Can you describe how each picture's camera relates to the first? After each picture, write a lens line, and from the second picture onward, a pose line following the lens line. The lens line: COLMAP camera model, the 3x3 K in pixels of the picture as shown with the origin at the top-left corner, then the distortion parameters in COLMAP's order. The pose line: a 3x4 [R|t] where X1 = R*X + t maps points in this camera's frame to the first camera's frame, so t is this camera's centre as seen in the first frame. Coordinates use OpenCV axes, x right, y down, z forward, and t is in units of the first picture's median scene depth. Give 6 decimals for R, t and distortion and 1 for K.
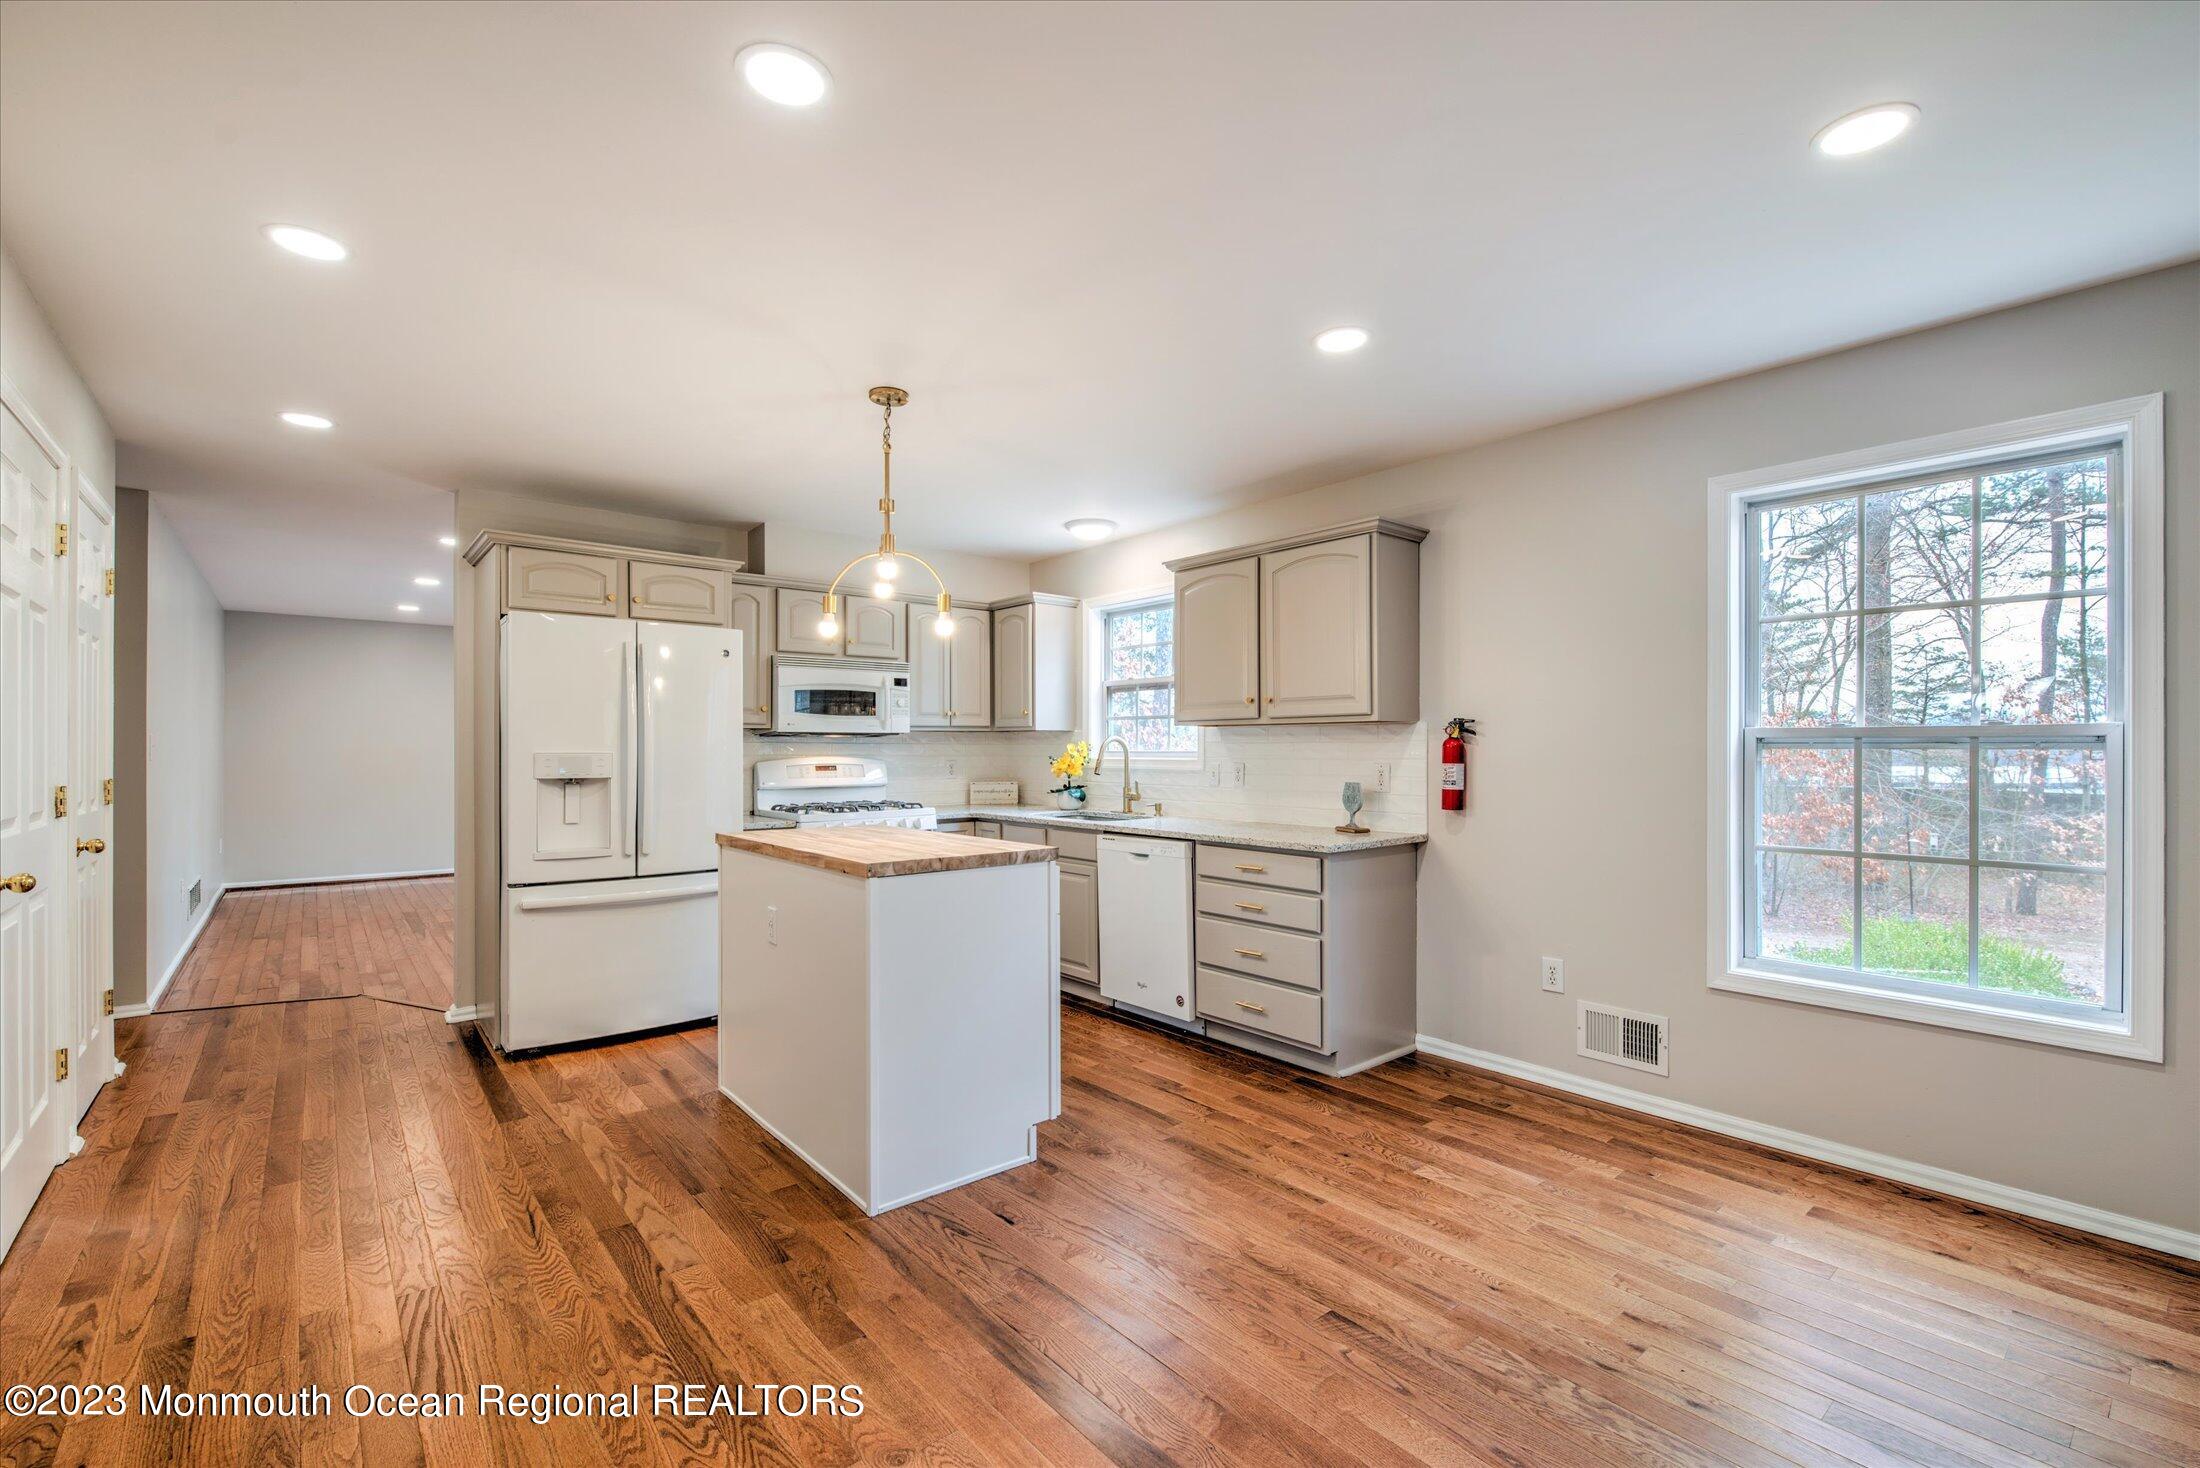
lens RADIAL K [[937.4, 0, 1100.3], [0, 937.4, 747.5], [0, 0, 1]] dist [0.016895, -0.011404]
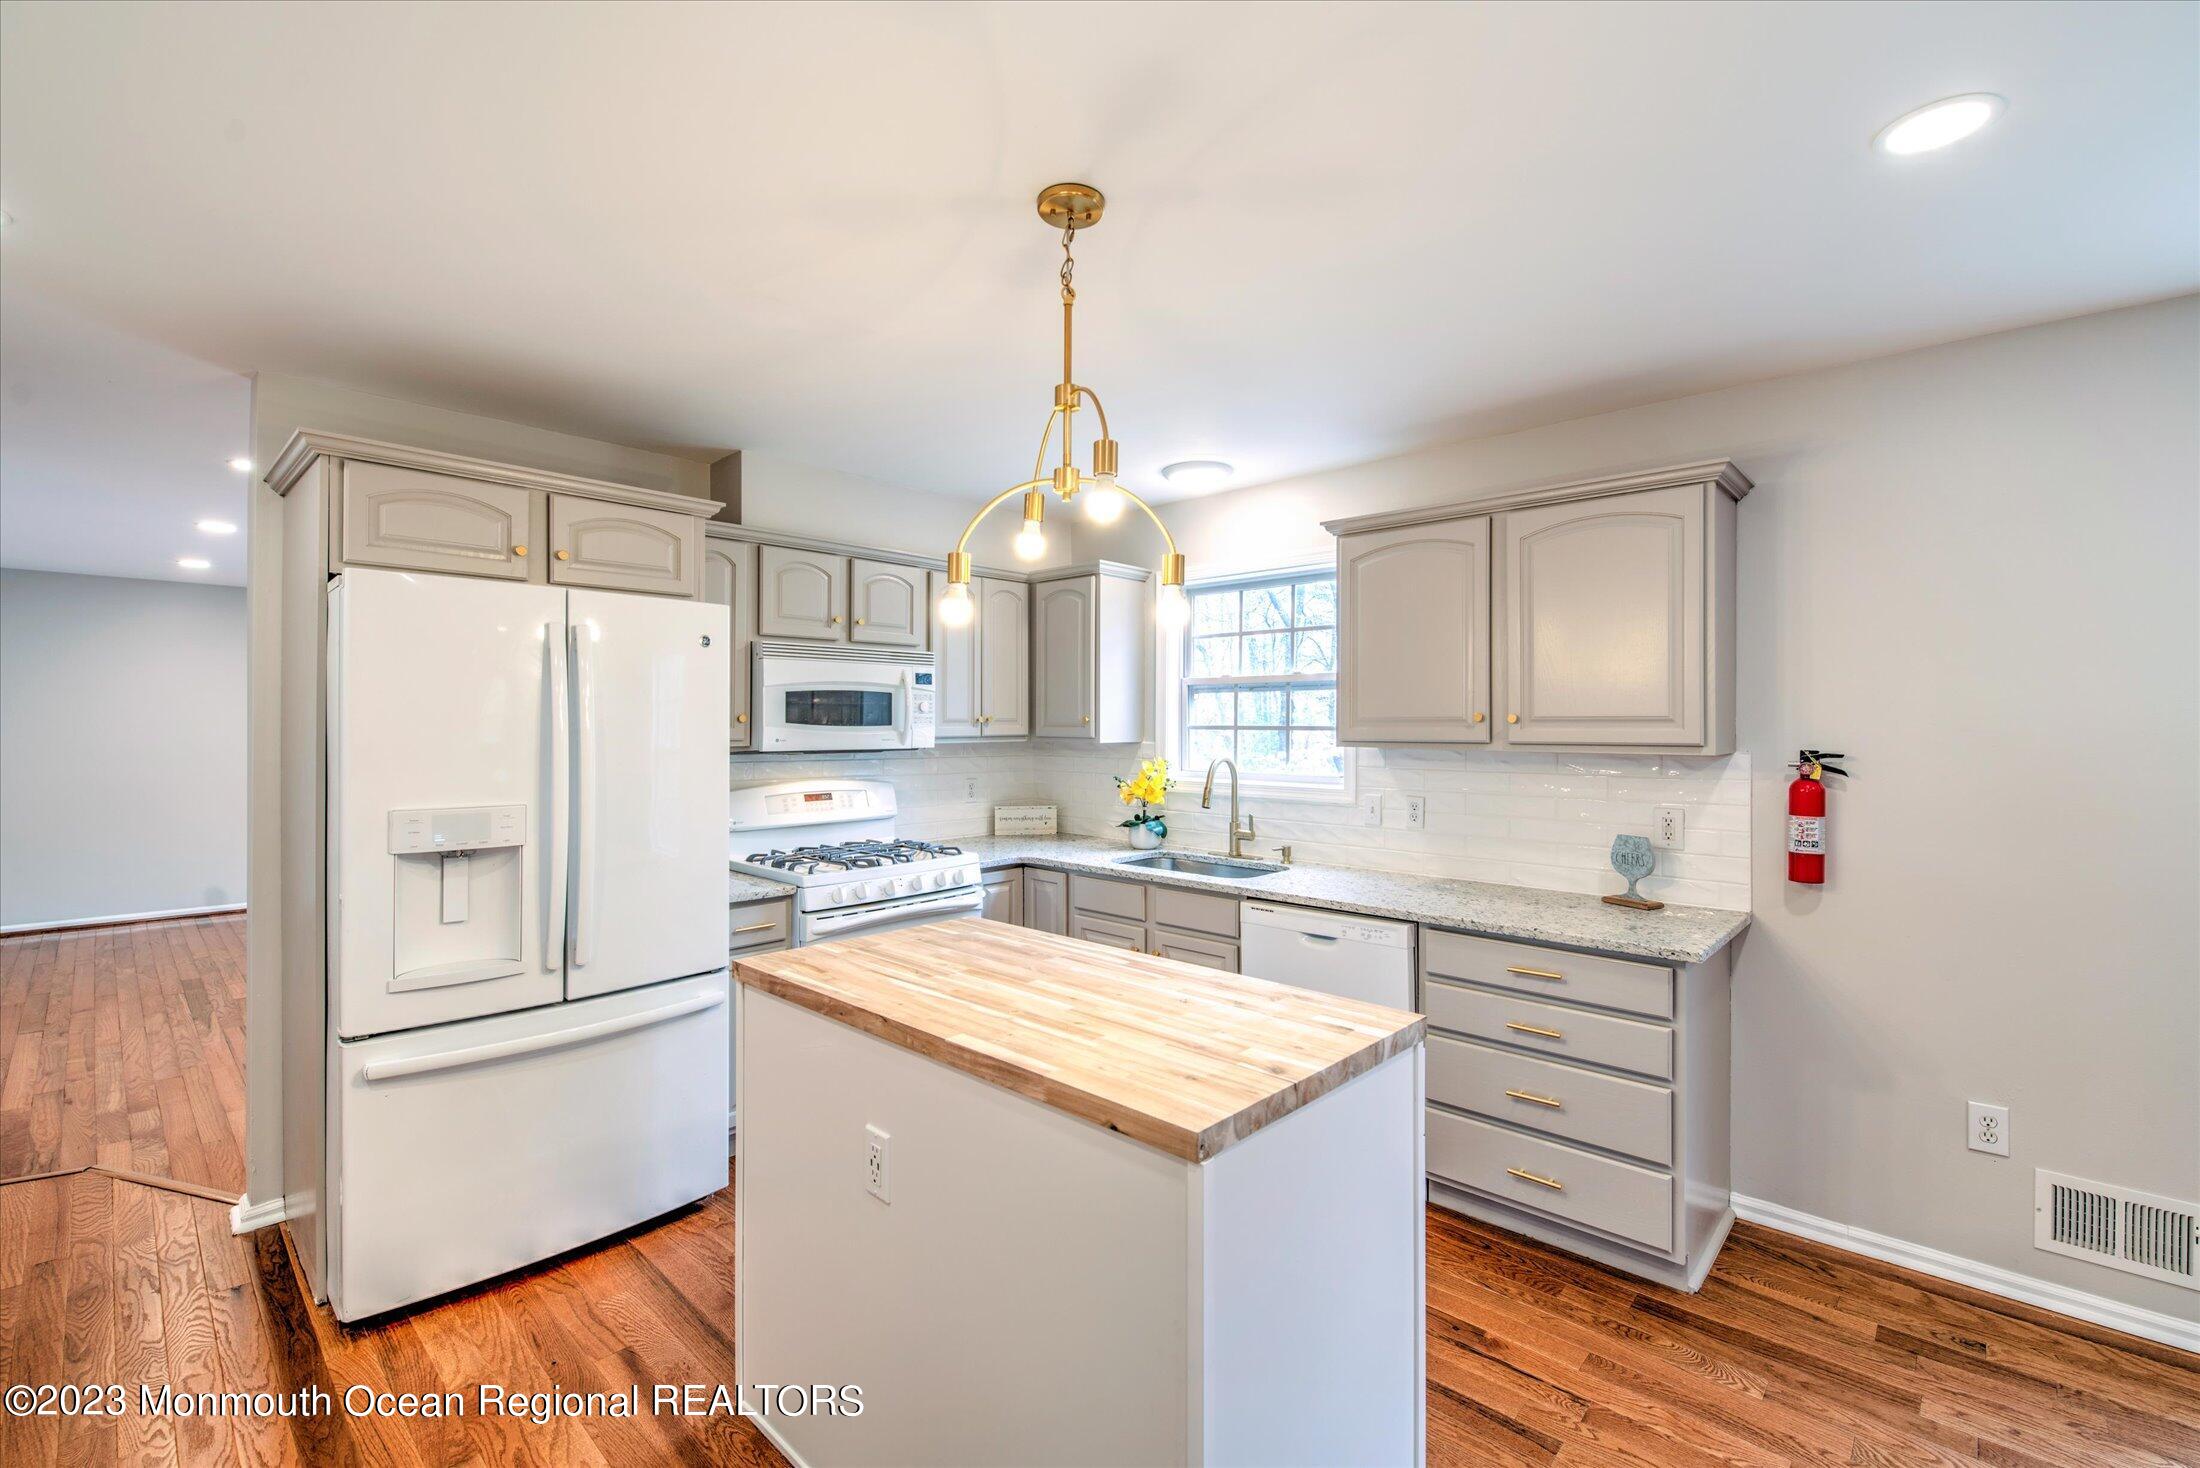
lens RADIAL K [[942.2, 0, 1102.9], [0, 942.2, 721.8], [0, 0, 1]] dist [0.011784, -0.009556]
pose [[0.992638, 0.003443, 0.121074, -0.231519], [-0.003229, 0.999993, -0.001960, -0.049852], [-0.121079, 0.001554, 0.992642, 0.361375]]
